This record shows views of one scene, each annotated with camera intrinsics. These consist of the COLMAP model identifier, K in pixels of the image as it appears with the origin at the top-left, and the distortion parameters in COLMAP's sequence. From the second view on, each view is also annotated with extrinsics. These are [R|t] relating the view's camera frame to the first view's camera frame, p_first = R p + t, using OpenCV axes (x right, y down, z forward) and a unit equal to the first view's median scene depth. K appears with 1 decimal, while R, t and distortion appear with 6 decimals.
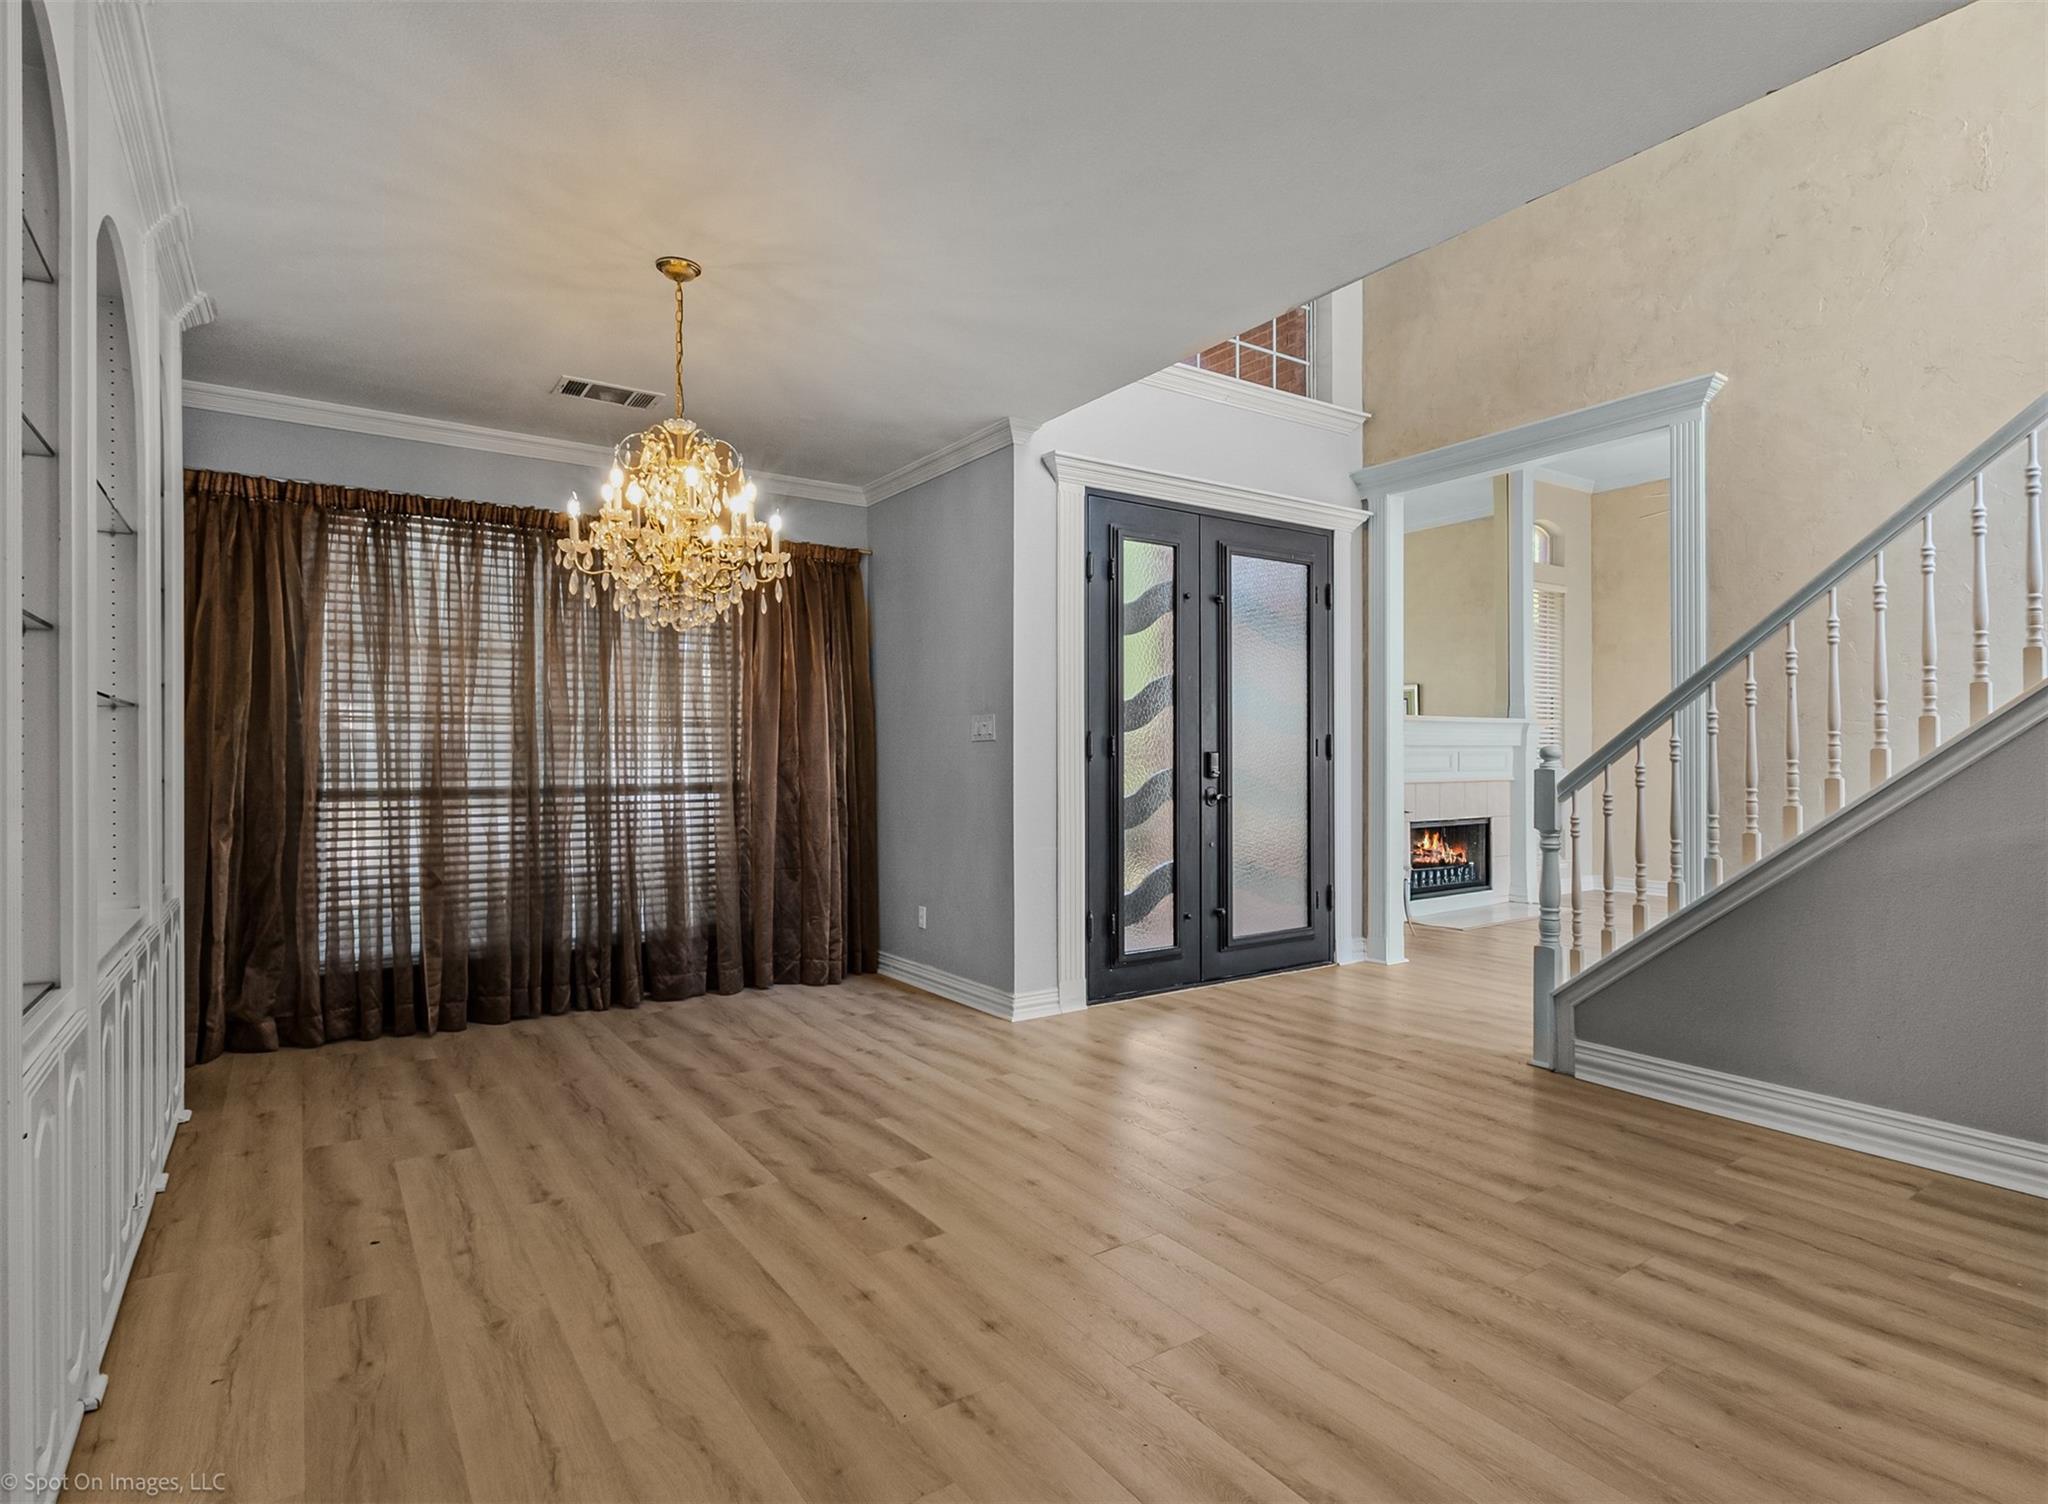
lens RADIAL K [[1069.6, 0, 1045.0], [0, 1069.6, 757.5], [0, 0, 1]] dist [0.012107, -0.002627]
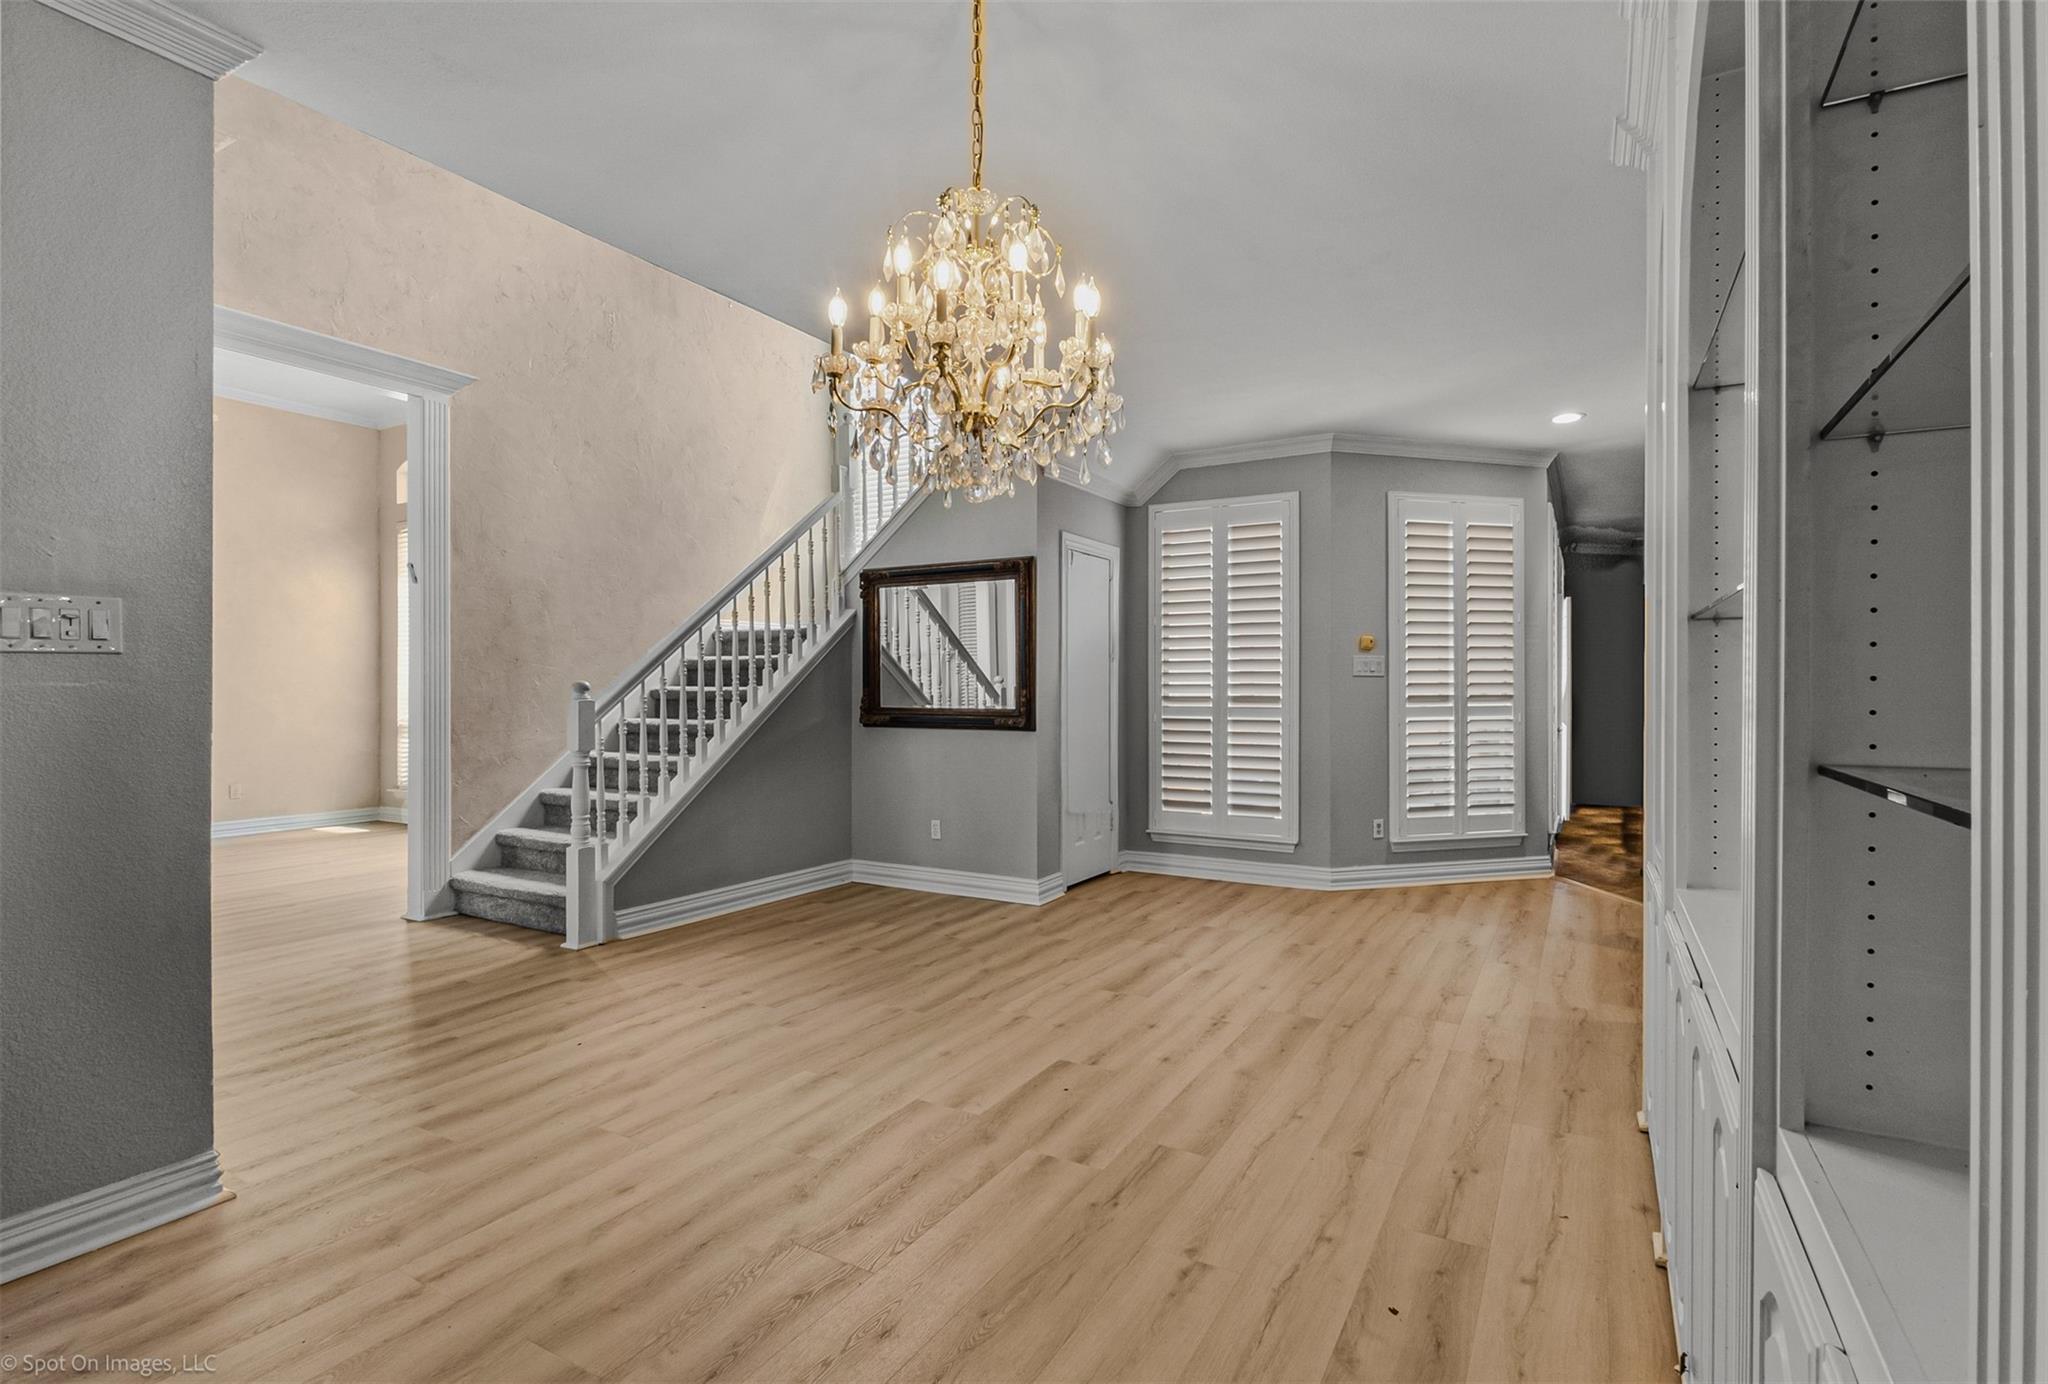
lens RADIAL K [[1044.9, 0, 1037.1], [0, 1044.9, 690.1], [0, 0, 1]] dist [0.001472, -0.000058]
pose [[-0.459083, 0.001705, 0.888392, -0.912908], [-0.000484, 0.999998, -0.002169, 0.002002], [-0.888393, -0.001426, -0.459081, 1.222848]]
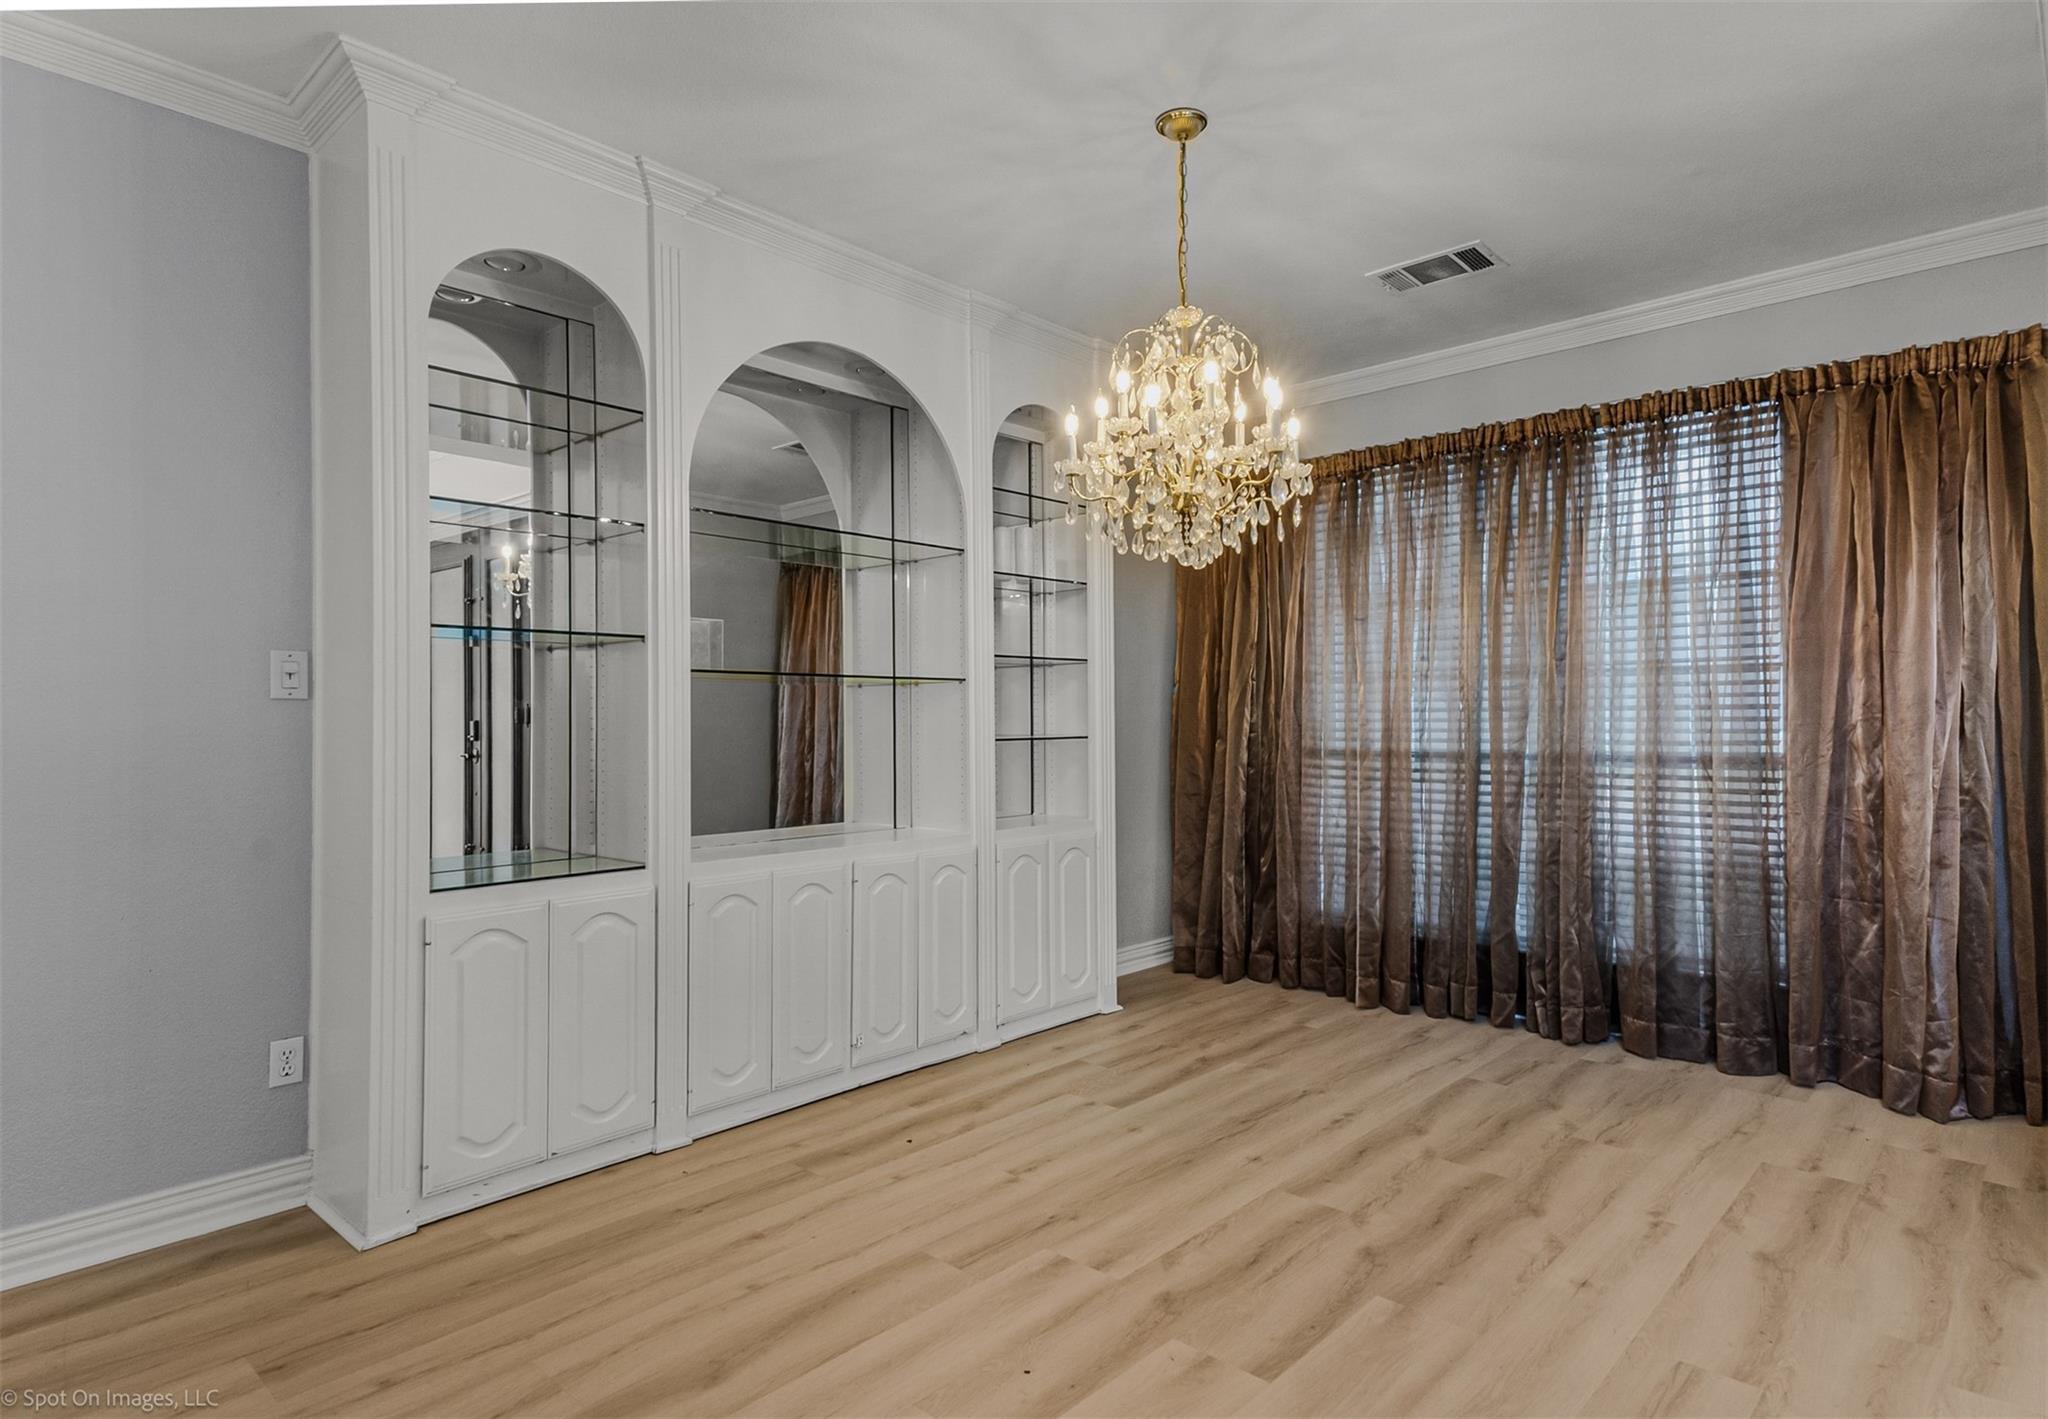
lens RADIAL K [[1096.9, 0, 1030.6], [0, 1096.9, 720.7], [0, 0, 1]] dist [0.032465, -0.001268]
pose [[0.237800, 0.003314, -0.971308, 0.434143], [0.005415, 0.999974, 0.004737, -0.005730], [0.971299, -0.006386, 0.237776, 0.656688]]
